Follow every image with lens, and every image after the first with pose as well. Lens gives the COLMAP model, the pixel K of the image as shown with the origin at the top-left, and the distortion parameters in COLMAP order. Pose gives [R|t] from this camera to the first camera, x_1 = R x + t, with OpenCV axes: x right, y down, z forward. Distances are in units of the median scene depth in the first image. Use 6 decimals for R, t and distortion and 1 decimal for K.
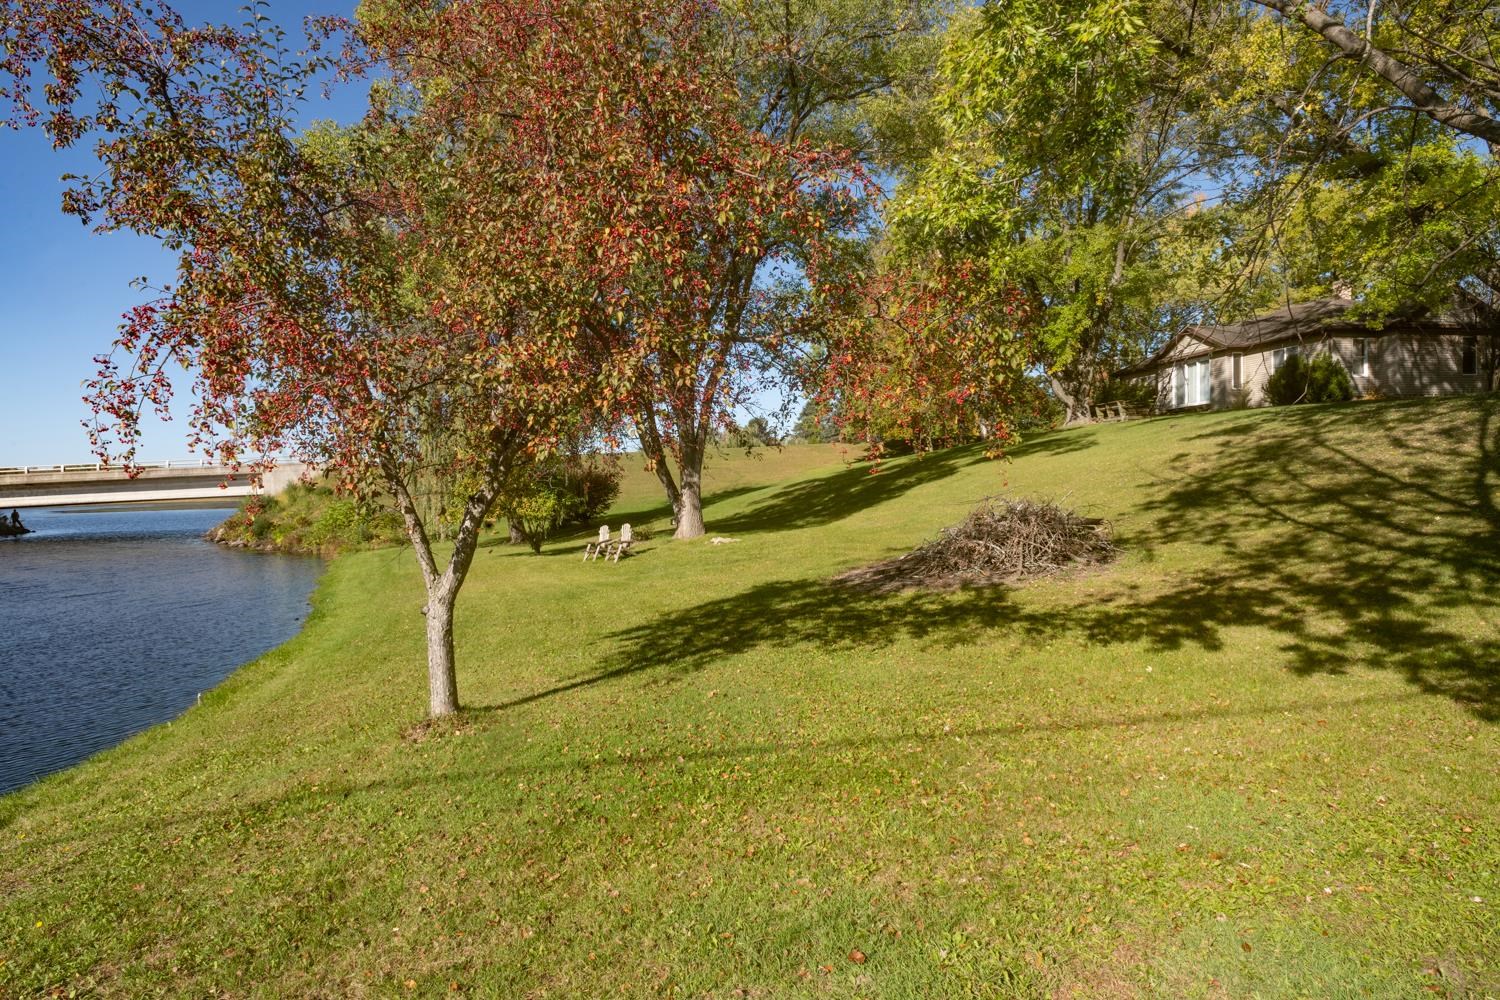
lens RADIAL K [[844.3, 0, 747.8], [0, 844.3, 456.1], [0, 0, 1]] dist [-0.034116, 0.000275]
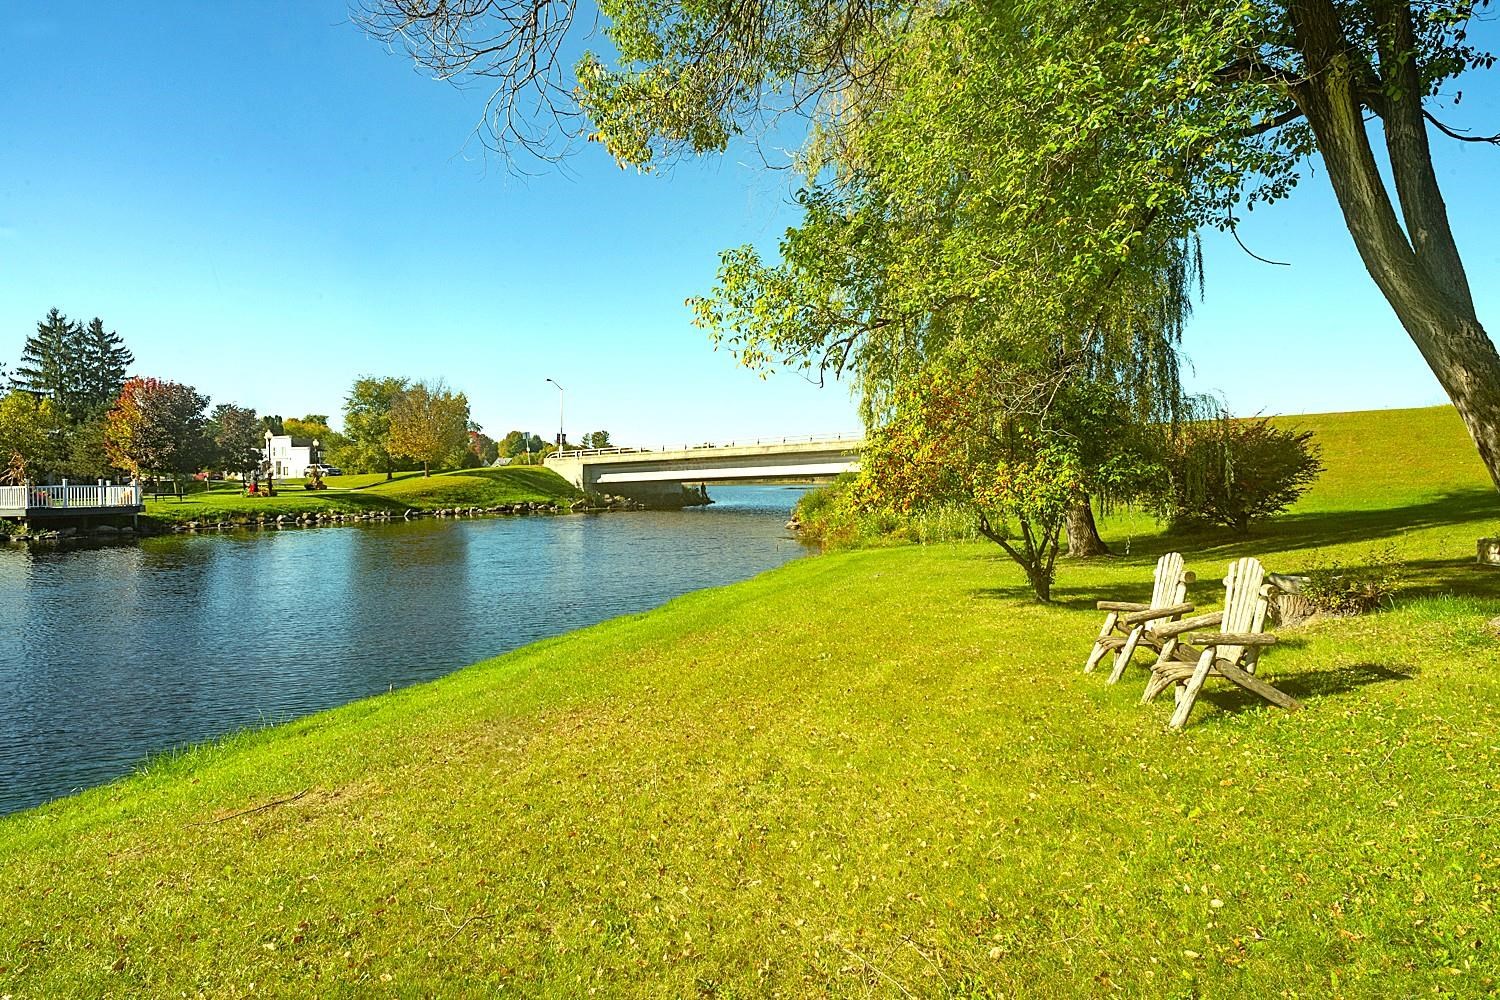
lens RADIAL K [[844.3, 0, 747.8], [0, 844.3, 456.1], [0, 0, 1]] dist [-0.034116, 0.000275]
pose [[0.711607, 0.004809, -0.702561, -0.041903], [0.006130, 0.999896, 0.013054, 0.025058], [0.702551, -0.013596, 0.711504, 0.385489]]
